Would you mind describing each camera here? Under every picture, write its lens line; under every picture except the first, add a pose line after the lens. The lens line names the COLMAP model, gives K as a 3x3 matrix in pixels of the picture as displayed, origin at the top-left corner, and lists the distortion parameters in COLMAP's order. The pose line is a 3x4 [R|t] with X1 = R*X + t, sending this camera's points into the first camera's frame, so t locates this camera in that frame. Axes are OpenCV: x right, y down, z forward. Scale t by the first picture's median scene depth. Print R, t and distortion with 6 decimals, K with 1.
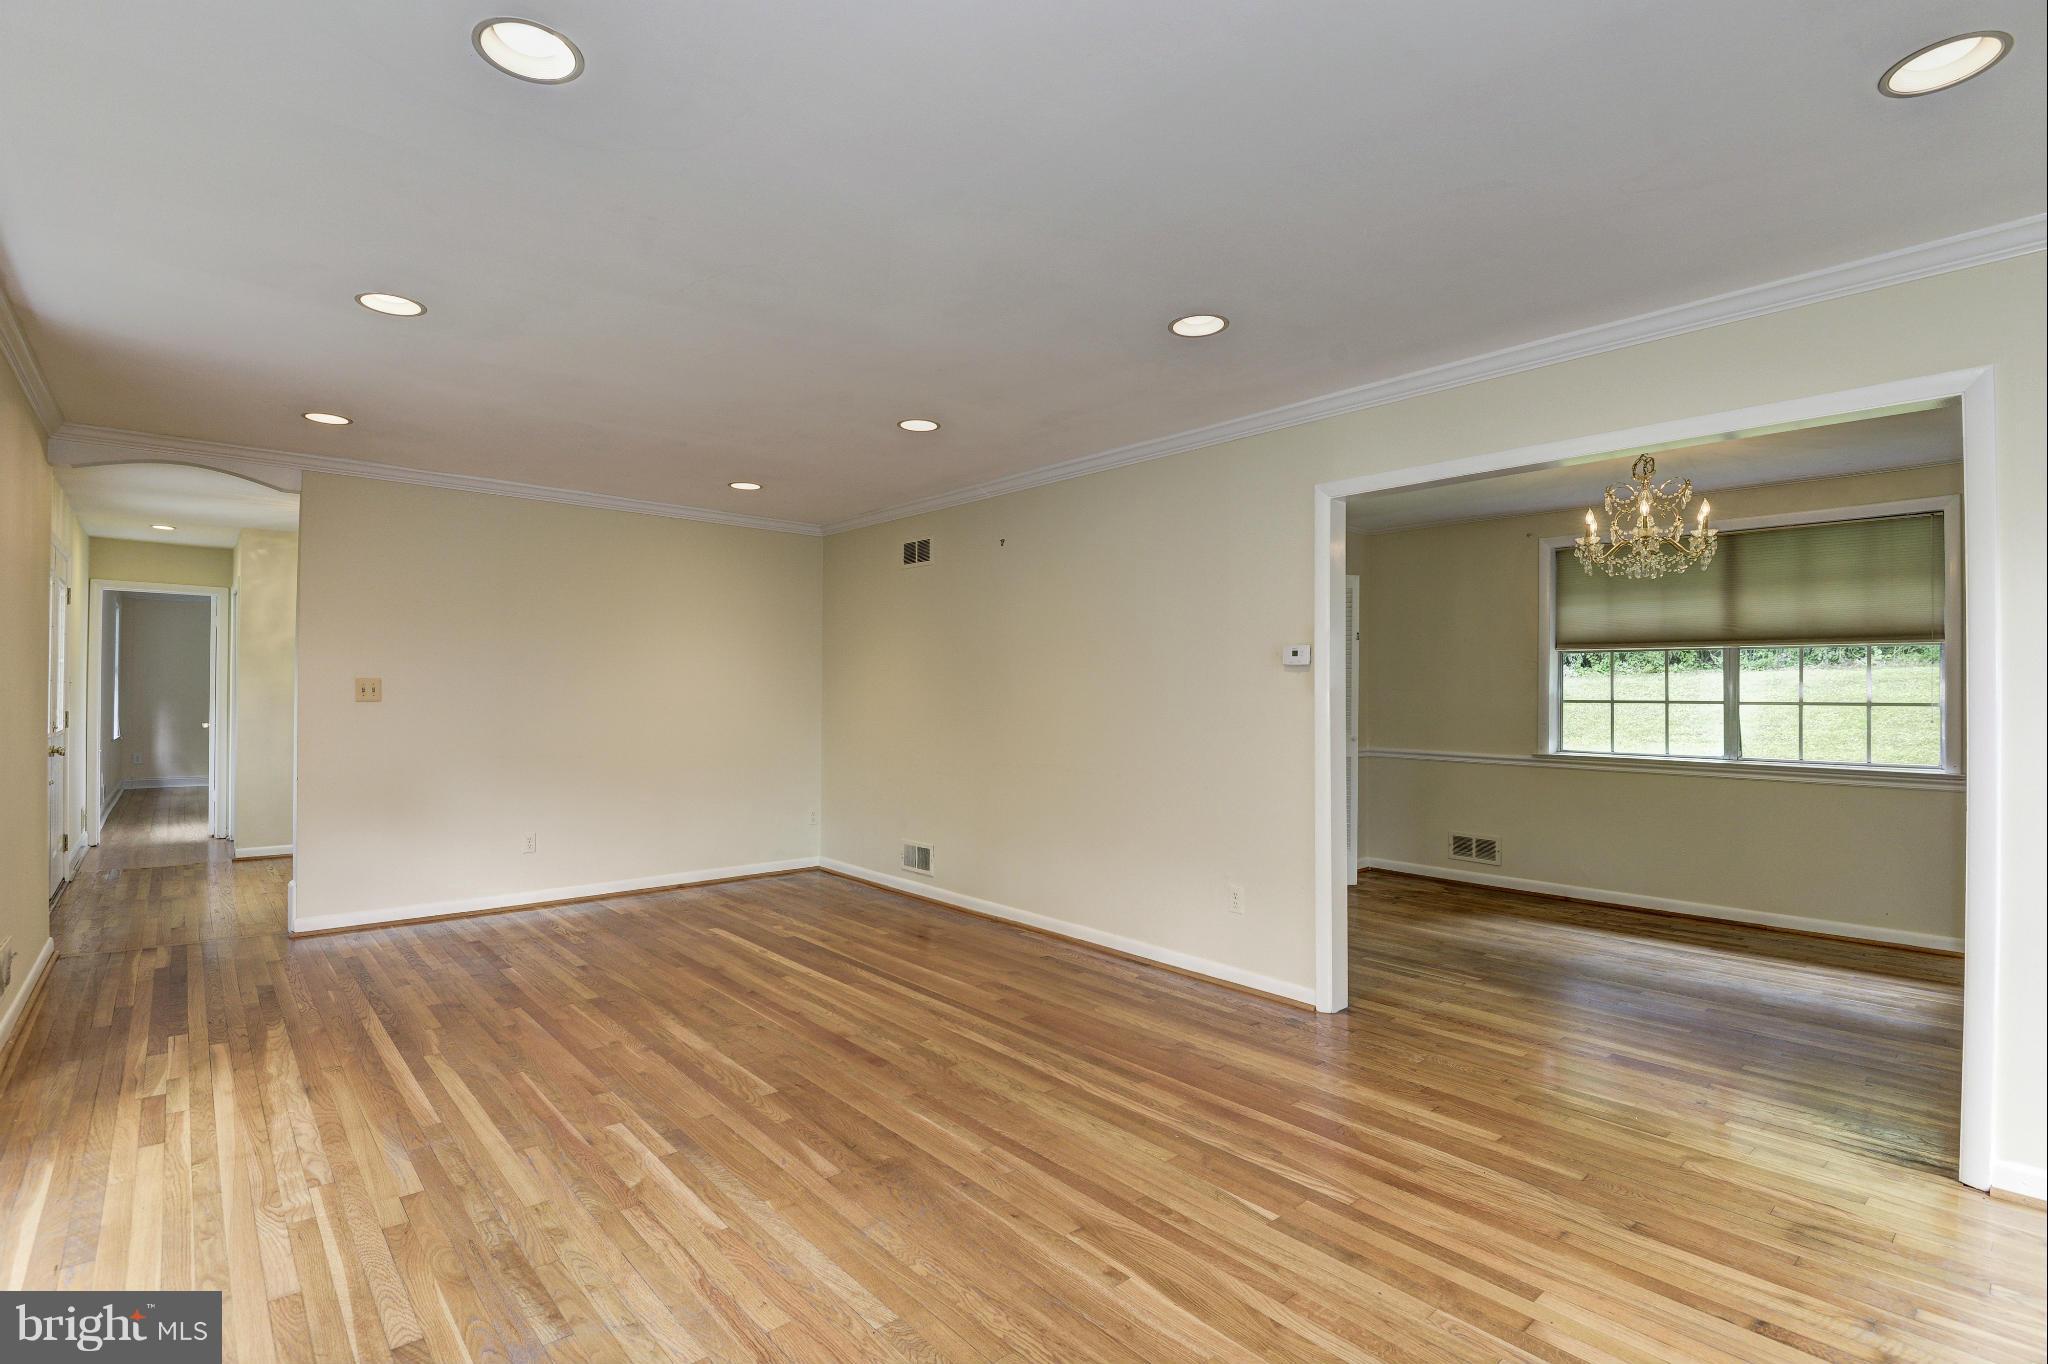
lens RADIAL K [[1015.6, 0, 1024.0], [0, 1015.6, 682.0], [0, 0, 1]] dist [0.000212, -0.000560]
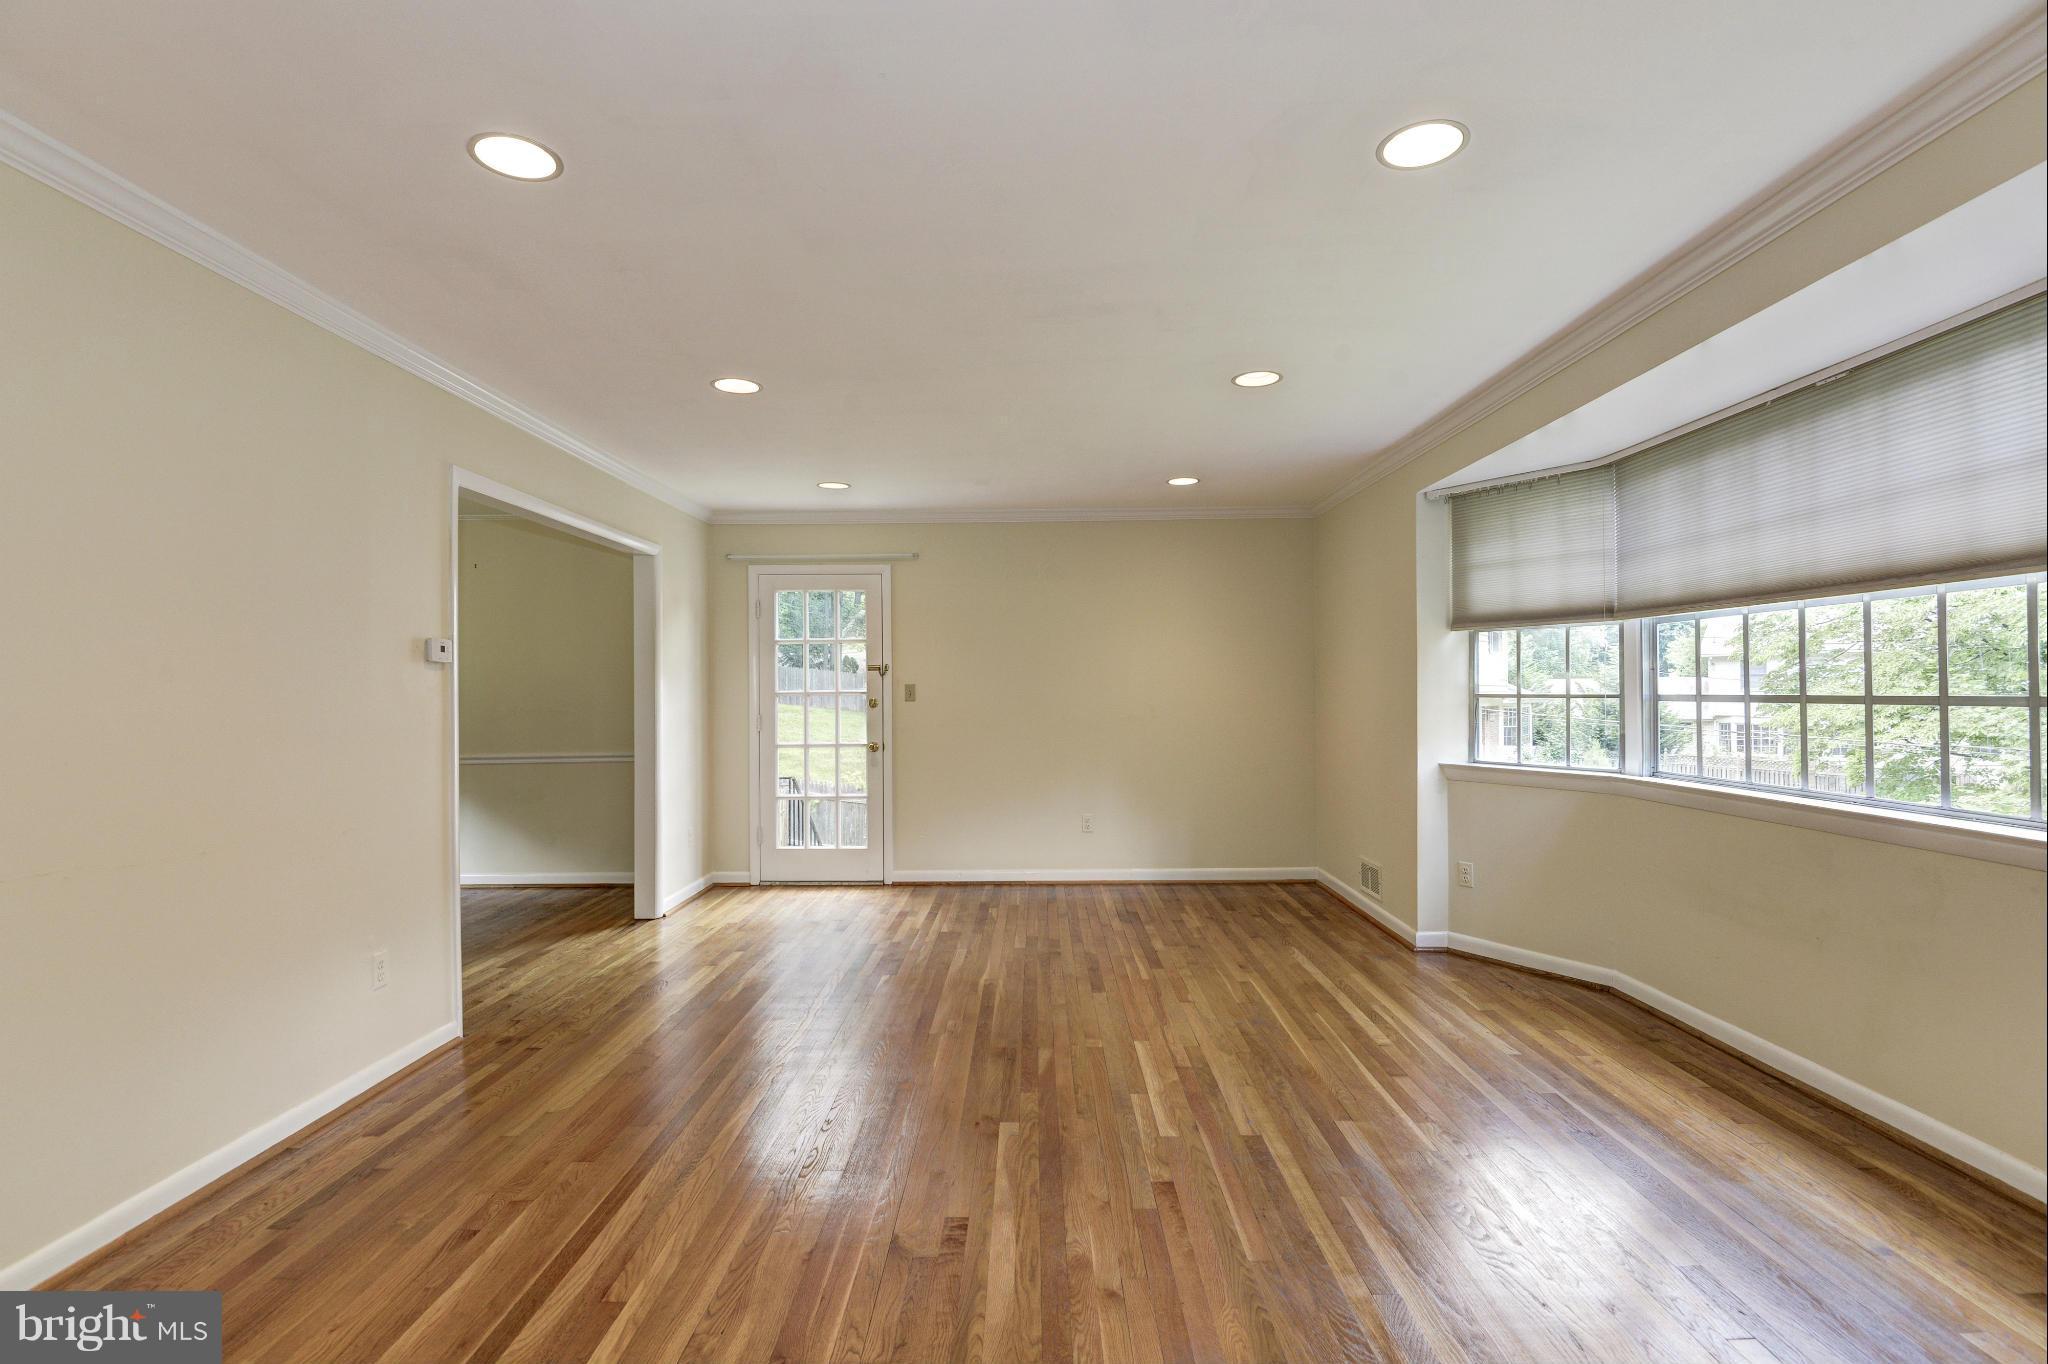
lens RADIAL K [[973.4, 0, 1031.7], [0, 973.4, 687.5], [0, 0, 1]] dist [-0.001698, -0.000712]
pose [[-0.766902, 0.002154, 0.641760, -0.715960], [-0.006879, 0.999909, -0.011577, 0.012547], [-0.641727, -0.013293, -0.766818, 1.428966]]
